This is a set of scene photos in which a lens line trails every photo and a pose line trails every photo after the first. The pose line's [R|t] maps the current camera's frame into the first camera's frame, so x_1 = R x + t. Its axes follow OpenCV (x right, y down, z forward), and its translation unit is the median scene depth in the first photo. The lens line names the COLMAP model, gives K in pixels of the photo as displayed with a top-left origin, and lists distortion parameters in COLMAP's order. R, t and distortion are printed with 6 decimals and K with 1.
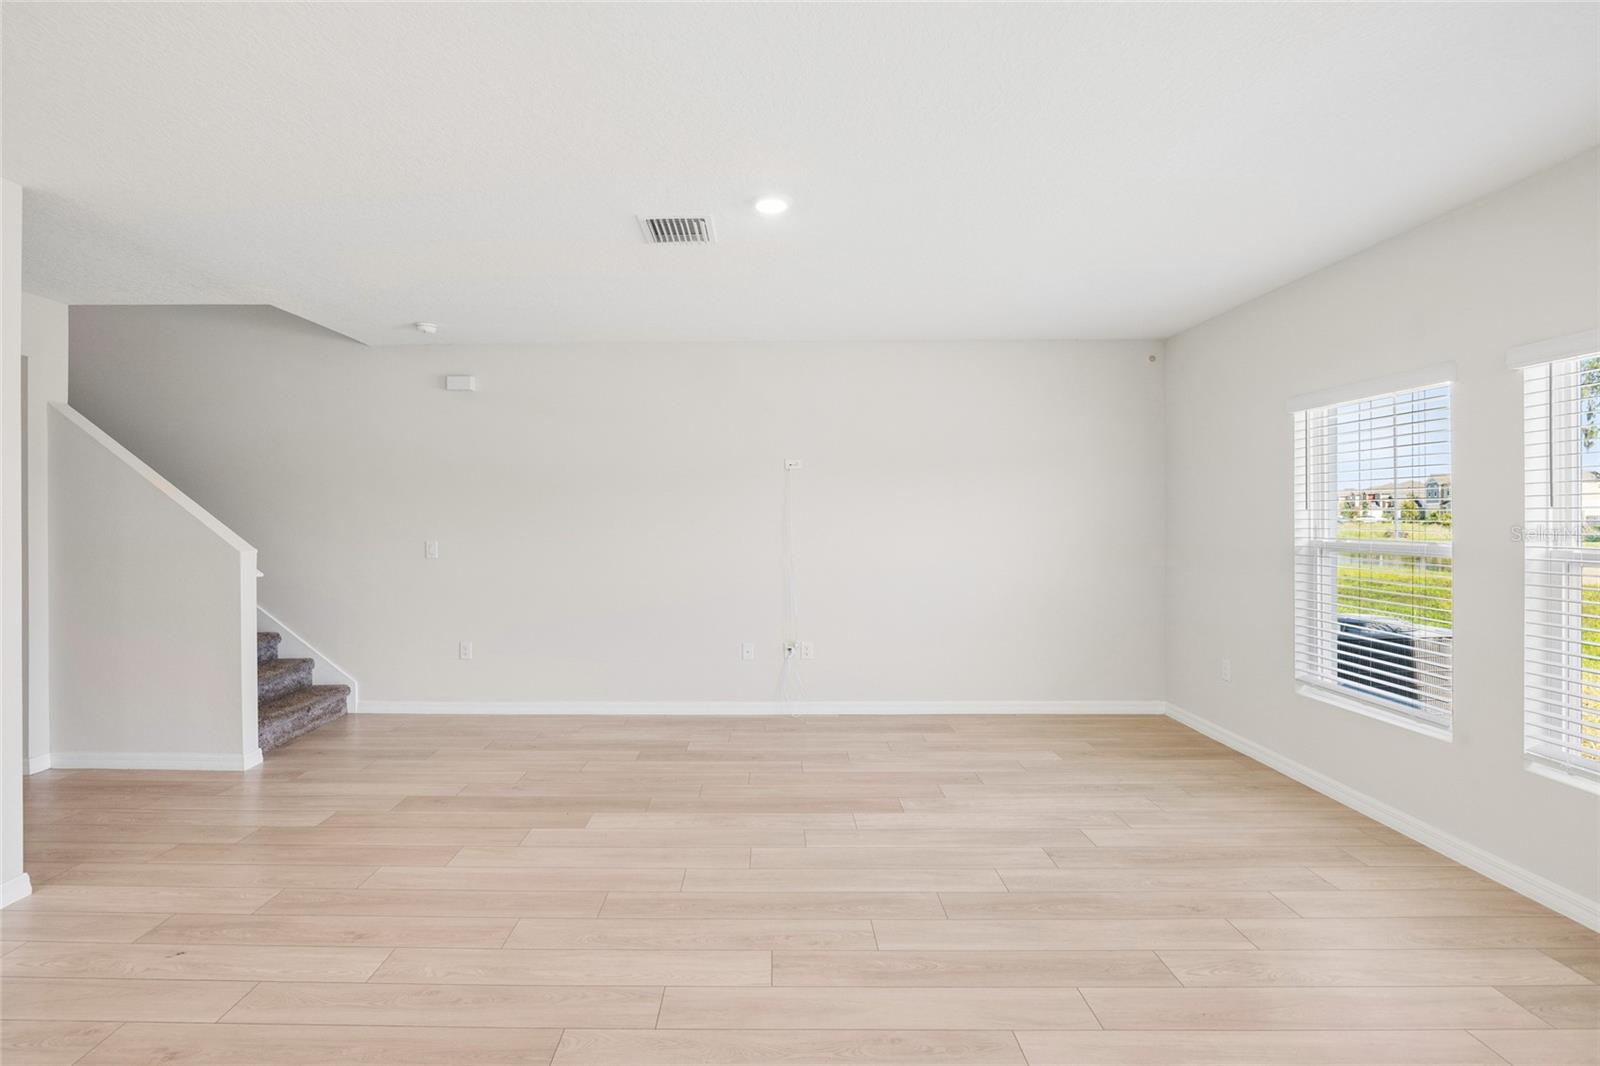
lens RADIAL K [[727.1, 0, 764.8], [0, 727.1, 520.2], [0, 0, 1]] dist [-0.004284, -0.000058]
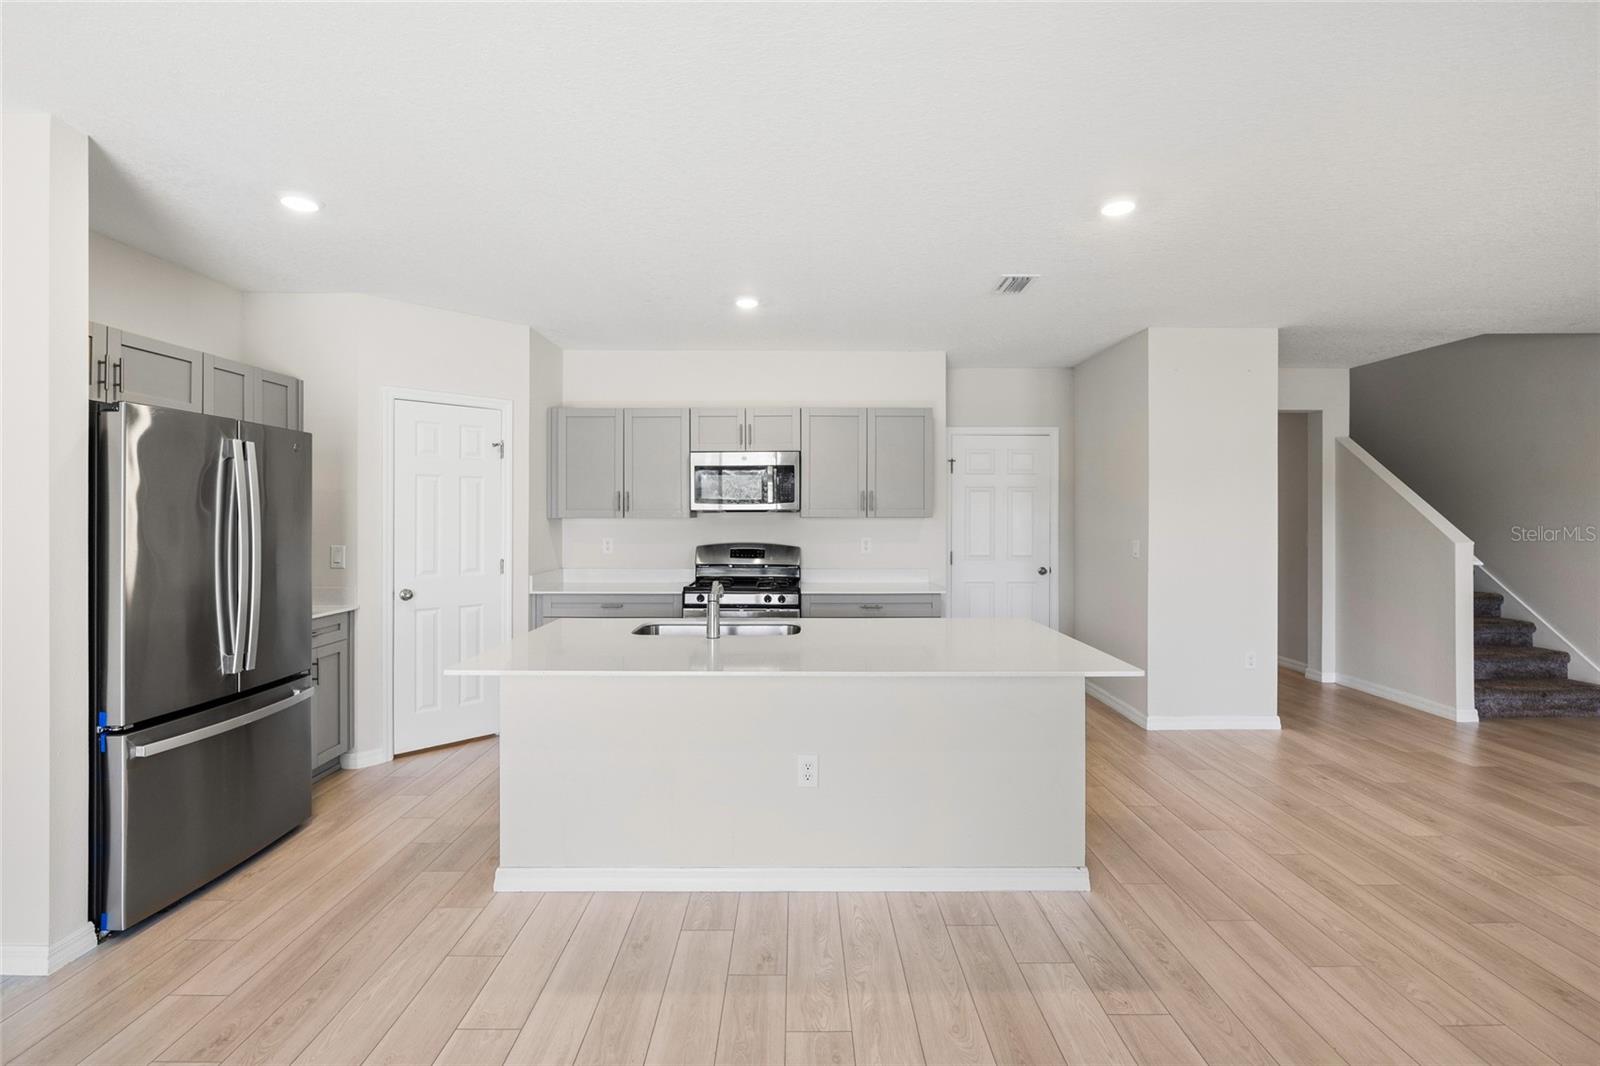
lens RADIAL K [[713.9, 0, 795.3], [0, 713.9, 516.1], [0, 0, 1]] dist [-0.008187, 0.002201]
pose [[0.015616, 0.004524, -0.999868, 0.449493], [-0.005087, 0.999977, 0.004445, -0.001500], [0.999865, 0.005017, 0.015639, -0.134912]]
